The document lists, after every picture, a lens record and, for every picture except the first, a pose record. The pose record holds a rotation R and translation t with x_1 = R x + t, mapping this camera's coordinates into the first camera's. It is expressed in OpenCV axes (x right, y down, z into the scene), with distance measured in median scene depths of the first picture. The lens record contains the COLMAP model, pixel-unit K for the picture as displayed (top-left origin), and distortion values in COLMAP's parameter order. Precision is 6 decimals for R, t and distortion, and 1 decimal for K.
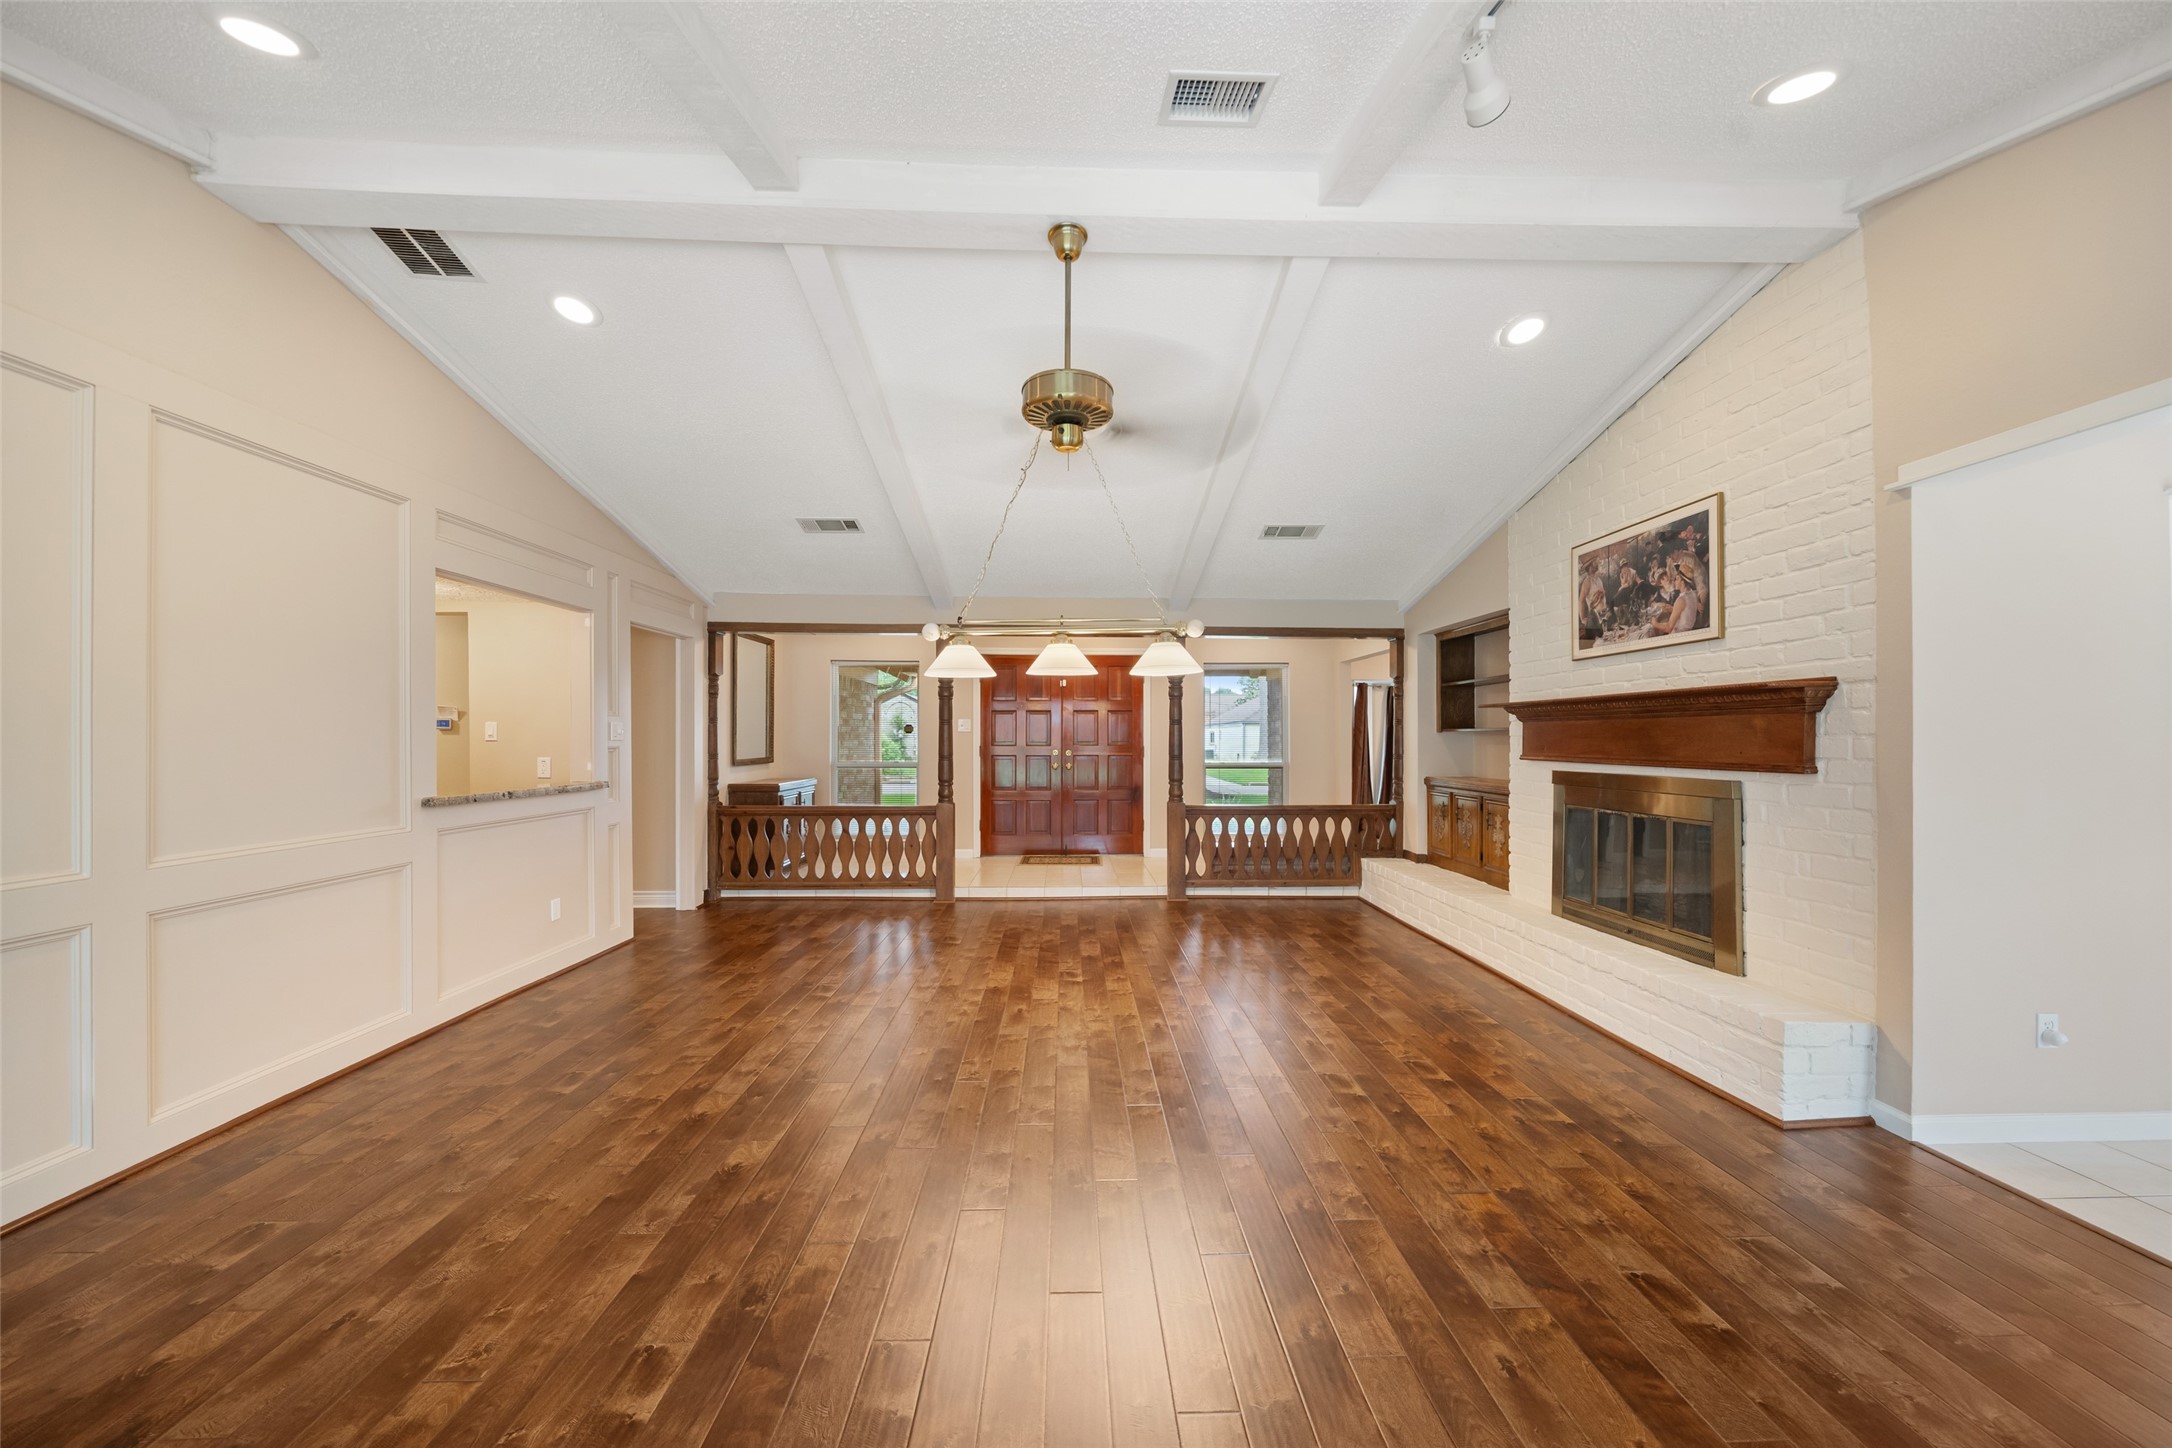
lens RADIAL K [[755.8, 0, 1094.3], [0, 755.8, 738.5], [0, 0, 1]] dist [-0.006124, 0.000066]
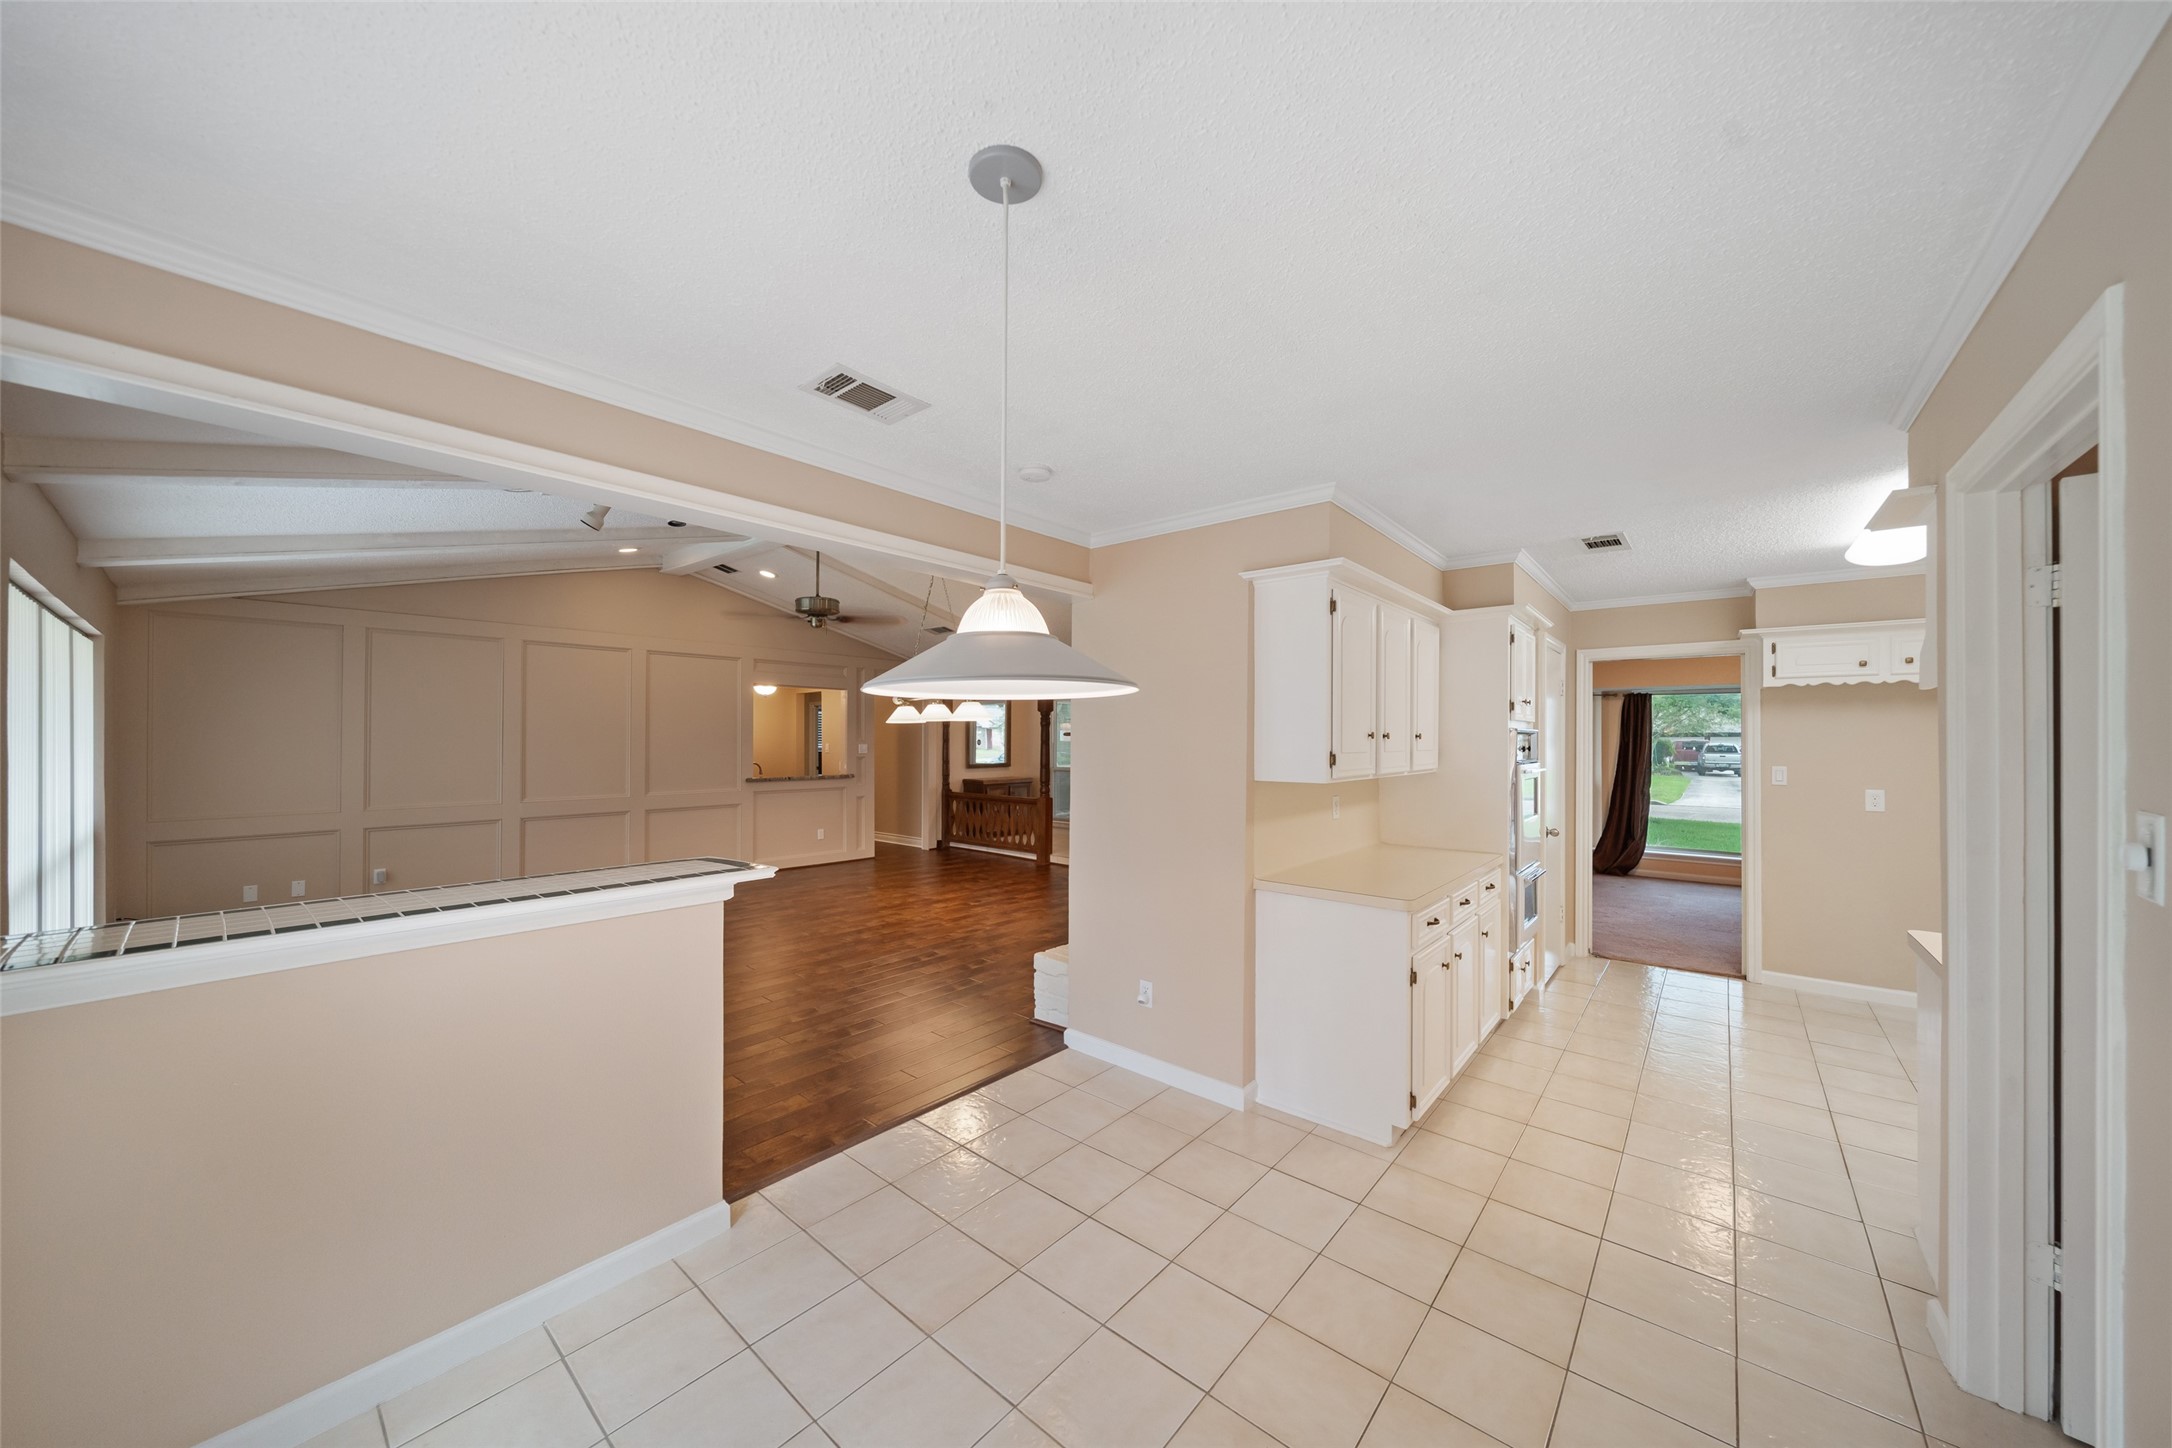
lens RADIAL K [[755.8, 0, 1100.0], [0, 755.8, 732.9], [0, 0, 1]] dist [-0.006124, 0.000066]
pose [[0.746419, -0.001055, -0.665475, 1.449965], [-0.006322, 0.999942, -0.008676, -0.048713], [0.665446, 0.010683, 0.746370, -0.062719]]
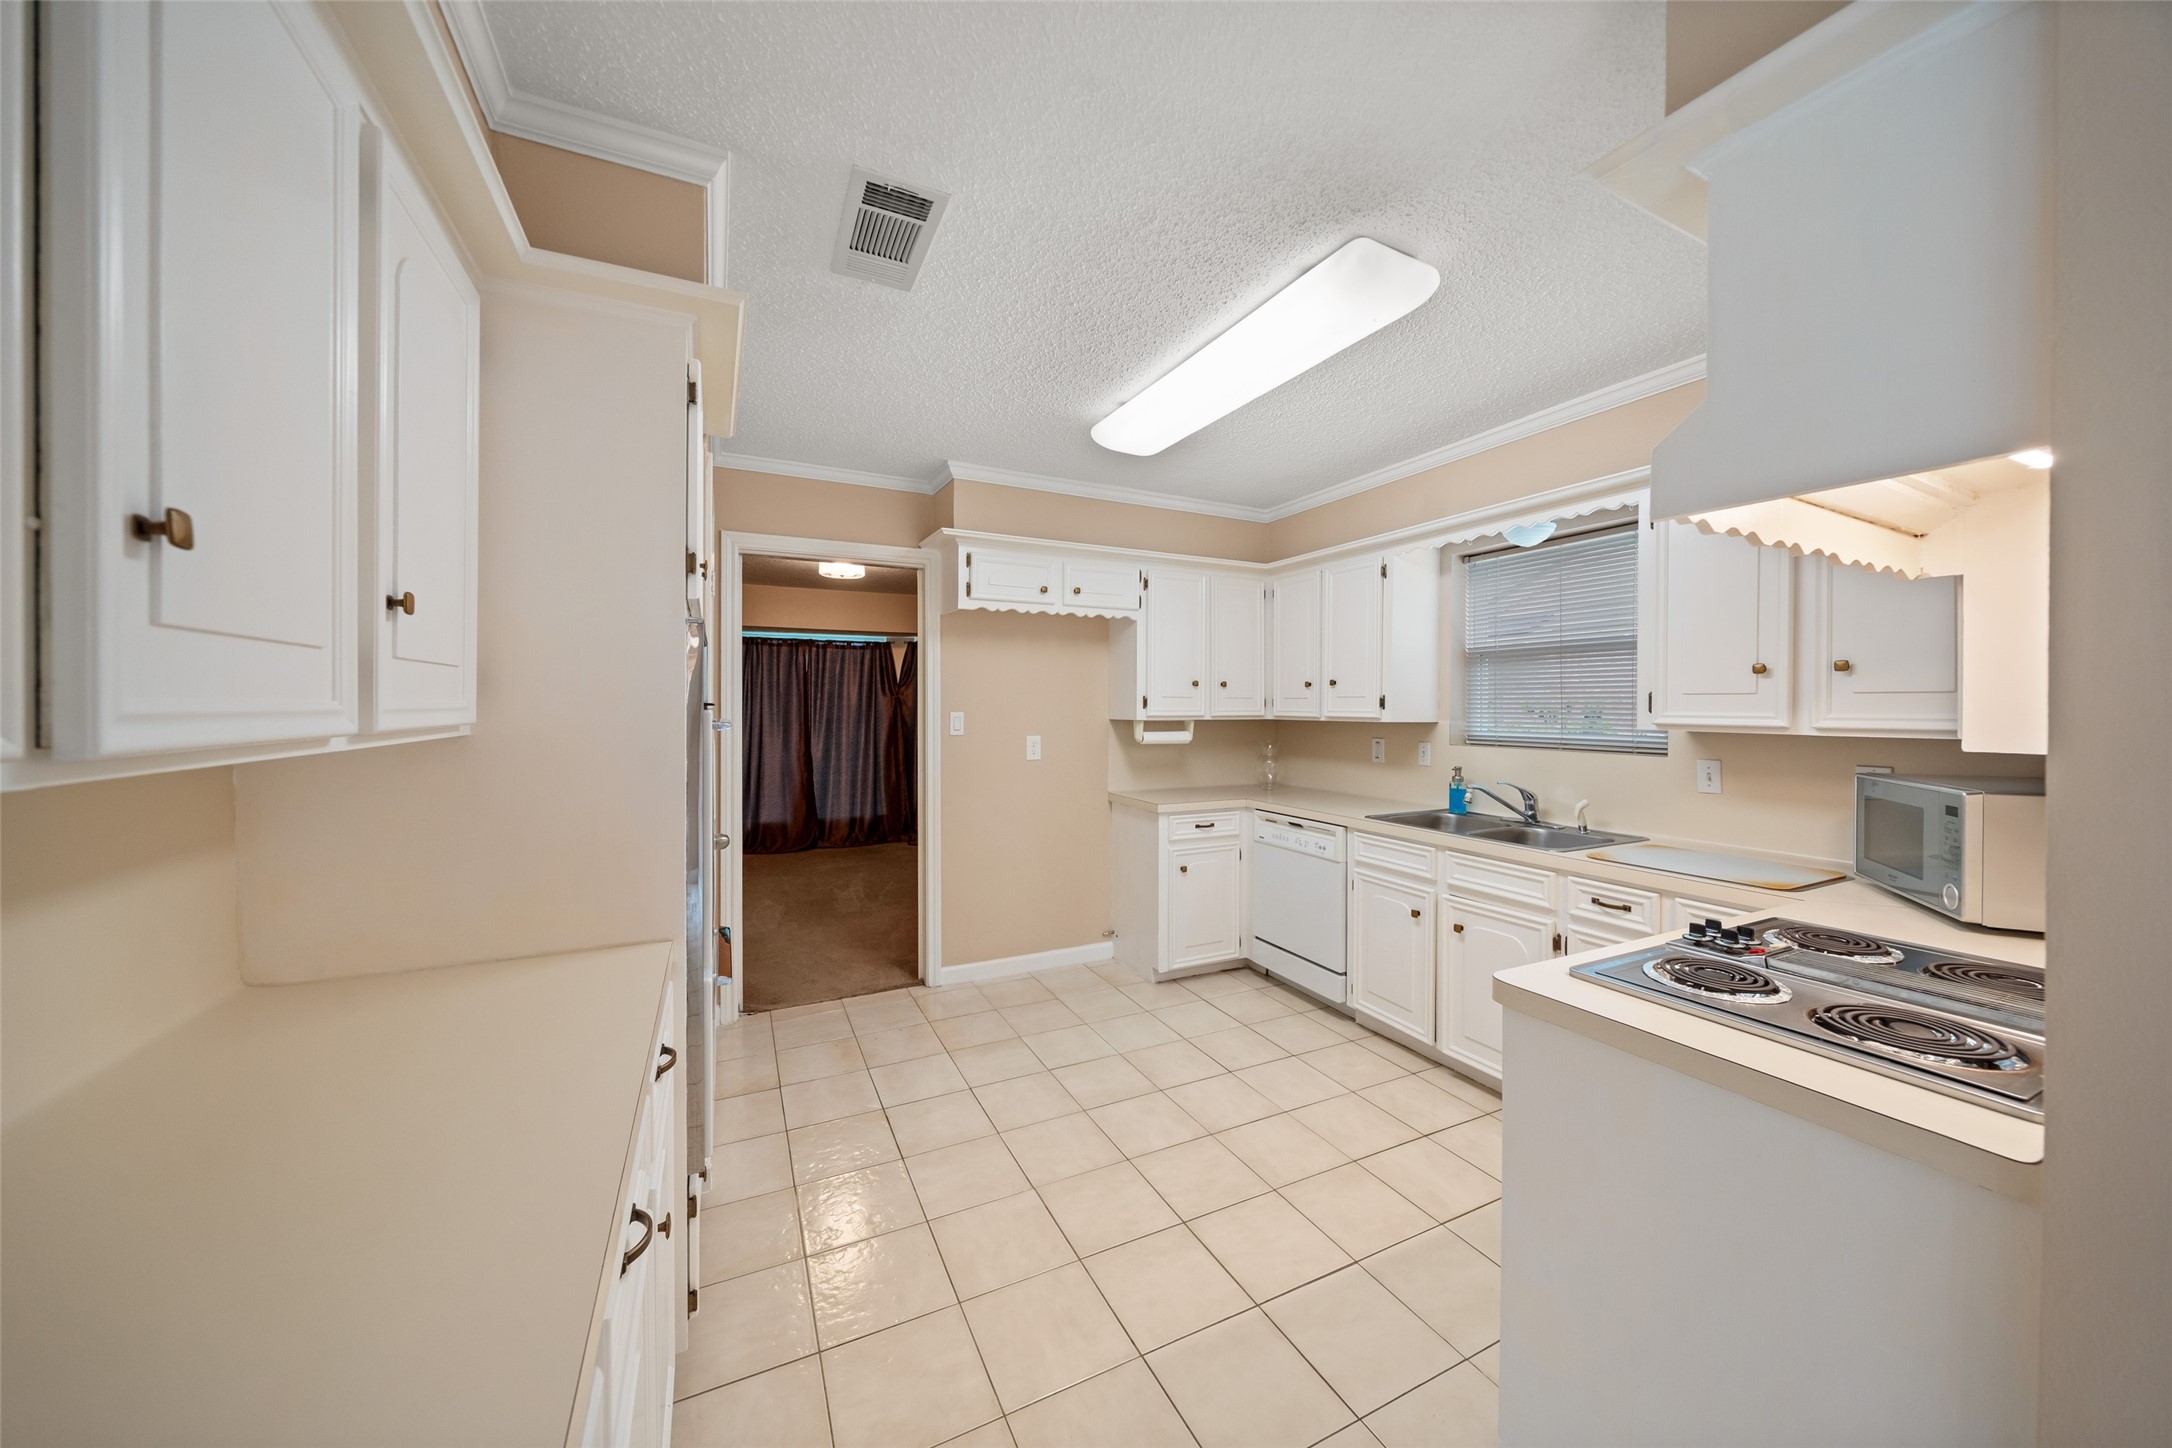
lens RADIAL K [[755.8, 0, 1096.9], [0, 755.8, 706.8], [0, 0, 1]] dist [-0.006124, 0.000066]
pose [[0.913497, -0.002662, 0.406836, 1.205702], [0.002515, 0.999996, 0.000897, -0.016776], [-0.406837, 0.000203, 0.913501, 0.652547]]
